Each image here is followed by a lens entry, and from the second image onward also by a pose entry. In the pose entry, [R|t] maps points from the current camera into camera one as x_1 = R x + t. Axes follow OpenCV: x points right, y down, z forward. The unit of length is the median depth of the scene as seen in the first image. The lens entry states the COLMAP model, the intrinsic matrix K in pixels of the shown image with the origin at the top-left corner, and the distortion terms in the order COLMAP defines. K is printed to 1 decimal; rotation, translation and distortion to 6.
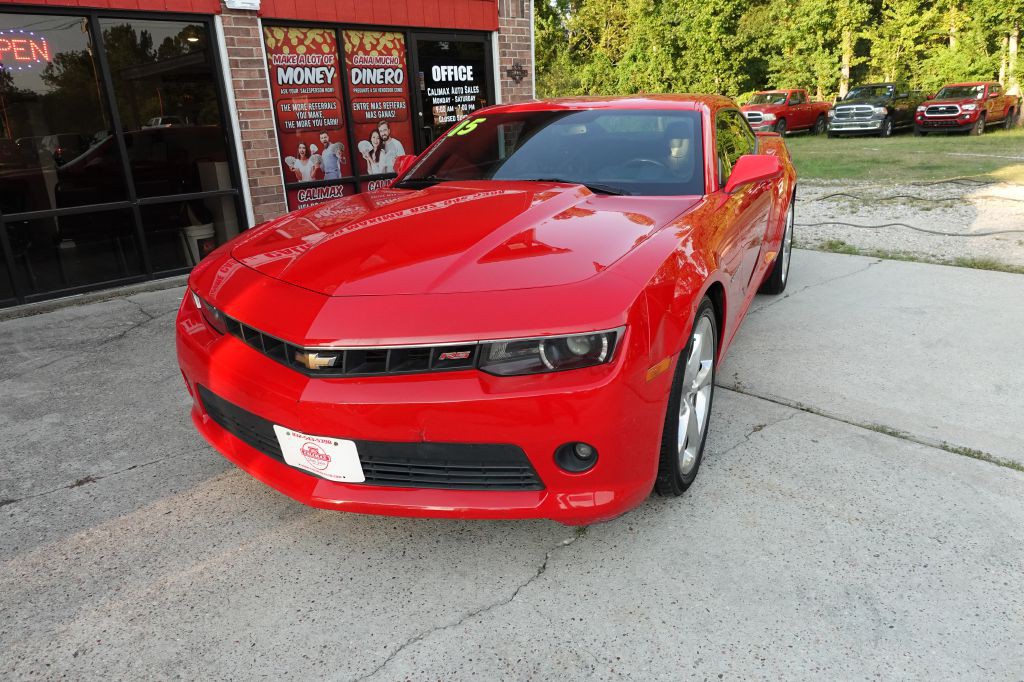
lens RADIAL K [[707.8, 0, 512.0], [0, 707.8, 341.0], [0, 0, 1]] dist [0.001847, -0.003541]
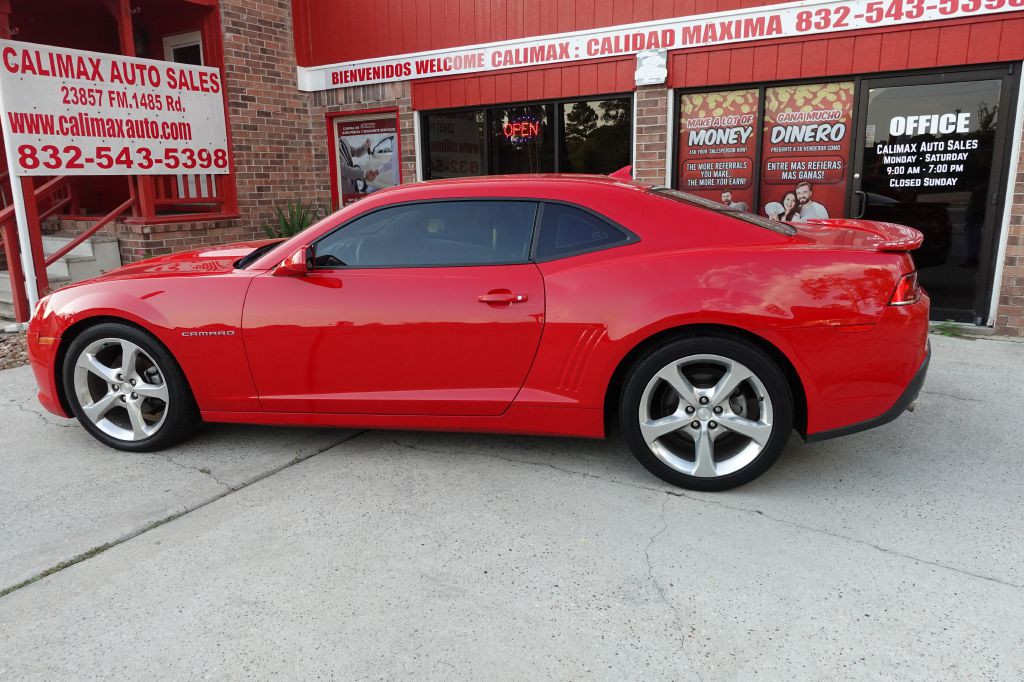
lens RADIAL K [[706.3, 0, 512.0], [0, 706.3, 341.0], [0, 0, 1]] dist [-0.001838, 0.002663]
pose [[0.242590, 0.257297, -0.935387, 0.610837], [-0.293033, 0.938585, 0.182179, -0.177239], [0.924815, 0.229905, 0.303087, 0.435514]]
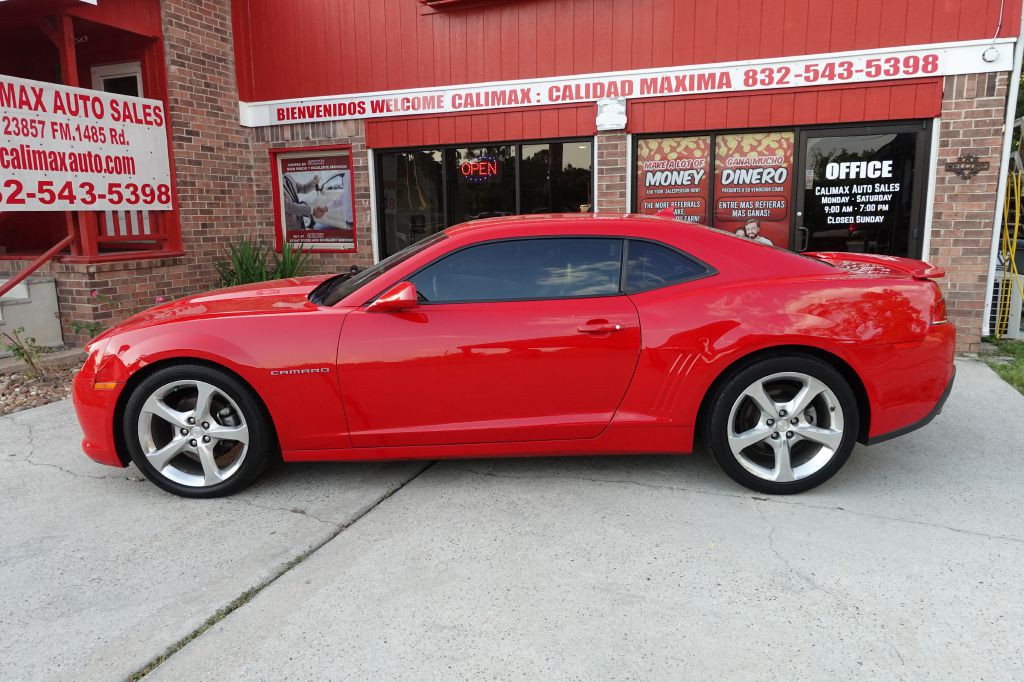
lens RADIAL K [[705.4, 0, 512.0], [0, 705.4, 341.0], [0, 0, 1]] dist [0.002661, -0.001232]
pose [[0.415052, 0.202178, -0.887049, 0.589831], [-0.284094, 0.955044, 0.084748, -0.136008], [0.864305, 0.216830, 0.453830, 0.295594]]
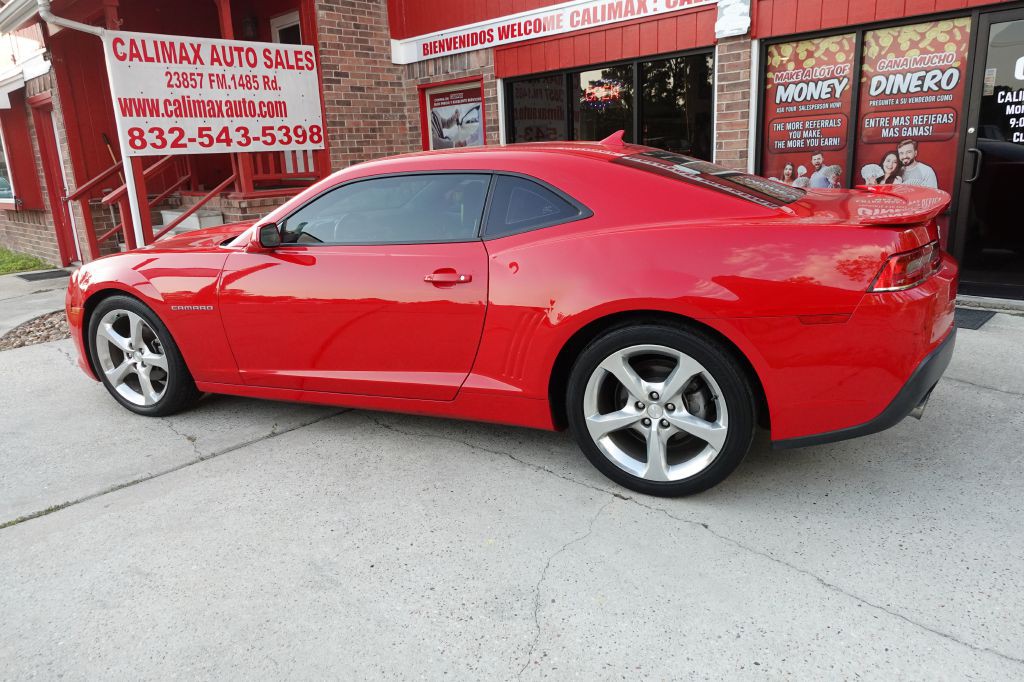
lens RADIAL K [[702.3, 0, 512.0], [0, 702.3, 341.0], [0, 0, 1]] dist [0.006667, -0.004071]
pose [[0.029724, 0.303208, -0.952461, 0.598352], [-0.265983, 0.920925, 0.284869, -0.213151], [0.963519, 0.244871, 0.108022, 0.555426]]
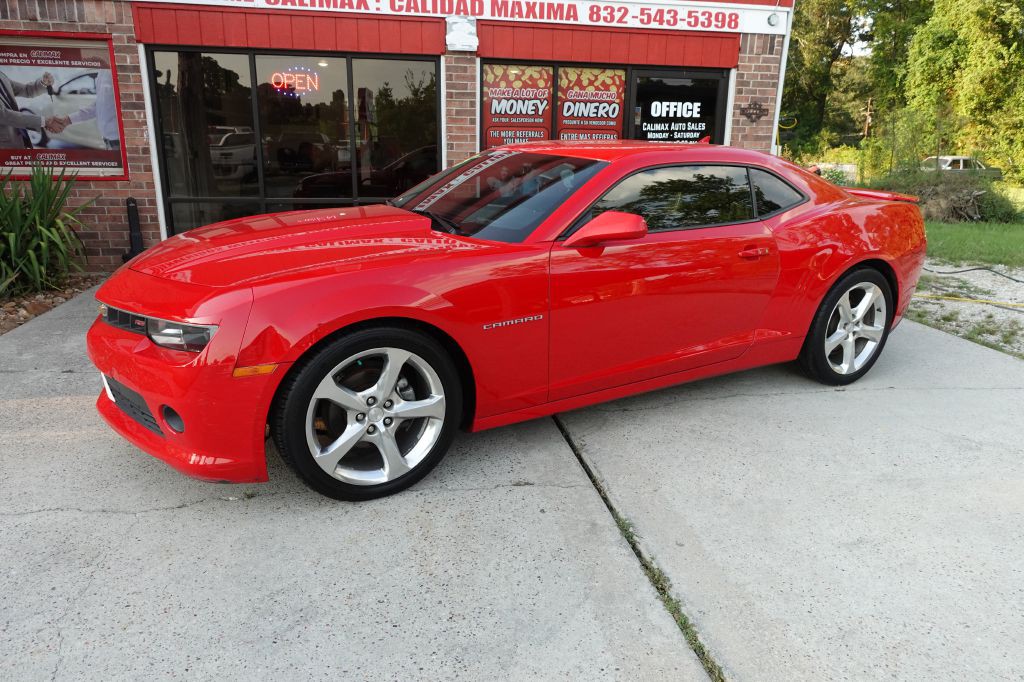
lens RADIAL K [[706.2, 0, 512.0], [0, 706.2, 341.0], [0, 0, 1]] dist [0.003120, 0.000011]
pose [[0.831034, 0.208872, -0.515514, 0.327260], [-0.225314, 0.973782, 0.031332, -0.039752], [0.508543, 0.090115, 0.856308, 0.056523]]
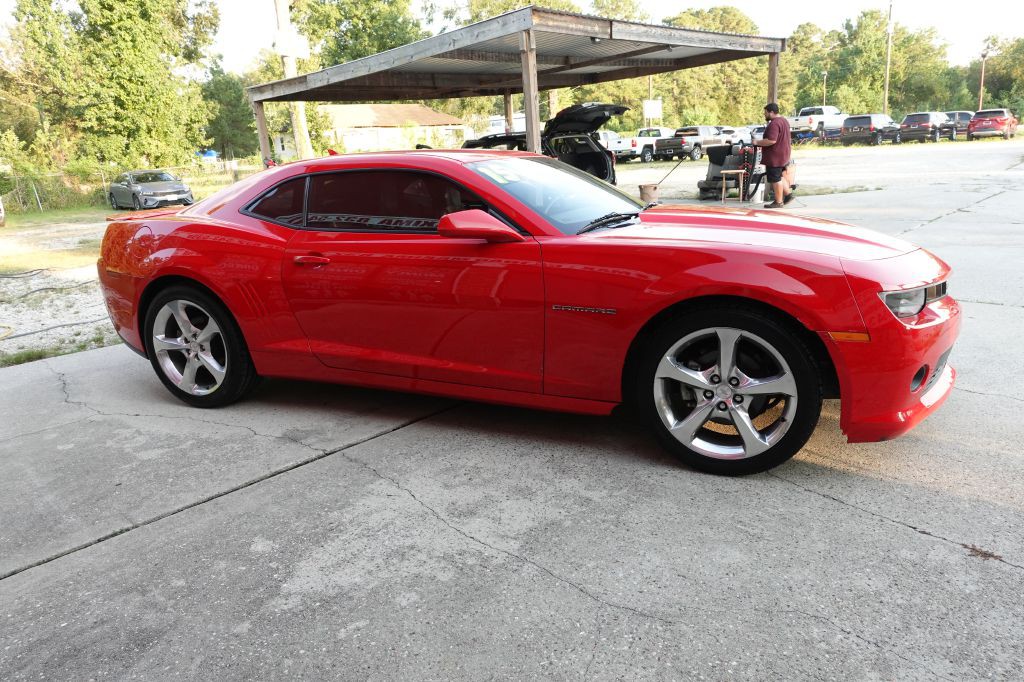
lens RADIAL K [[709.7, 0, 512.0], [0, 709.7, 341.0], [0, 0, 1]] dist [0.001618, 0.000421]
pose [[-0.038893, -0.214929, 0.975855, -0.513234], [0.362273, 0.907119, 0.214229, -0.153909], [-0.931260, 0.361858, 0.042583, 0.531439]]
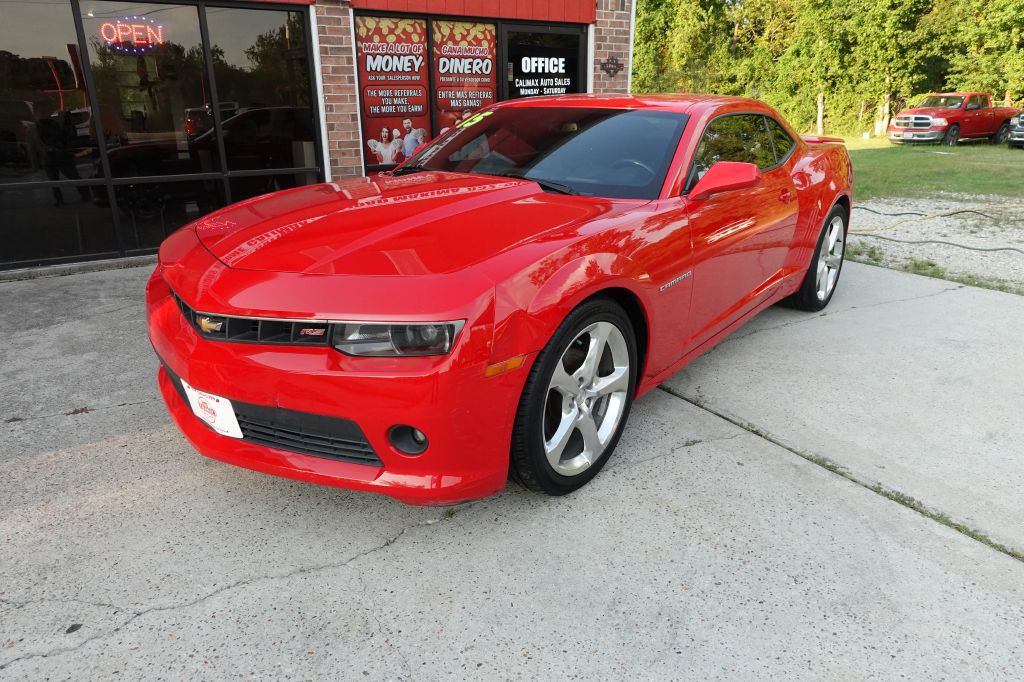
lens RADIAL K [[707.8, 0, 512.0], [0, 707.8, 341.0], [0, 0, 1]] dist [0.001847, -0.003541]
pose [[0.975603, 0.104122, -0.193278, 0.115240], [-0.101565, 0.994560, 0.023120, -0.005797], [0.194634, -0.002925, 0.980872, -0.000312]]
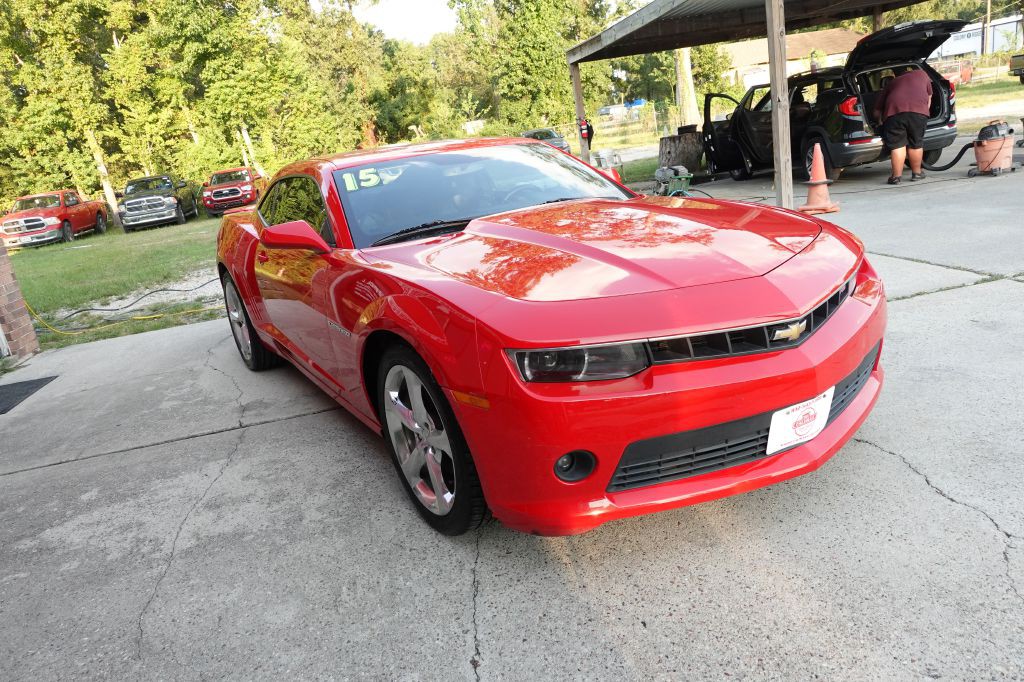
lens RADIAL K [[709.7, 0, 512.0], [0, 709.7, 341.0], [0, 0, 1]] dist [0.001618, 0.000421]
pose [[0.521158, -0.265651, 0.811064, -0.387510], [0.370044, 0.926685, 0.065745, -0.052284], [-0.769066, 0.265866, 0.581252, 0.200709]]
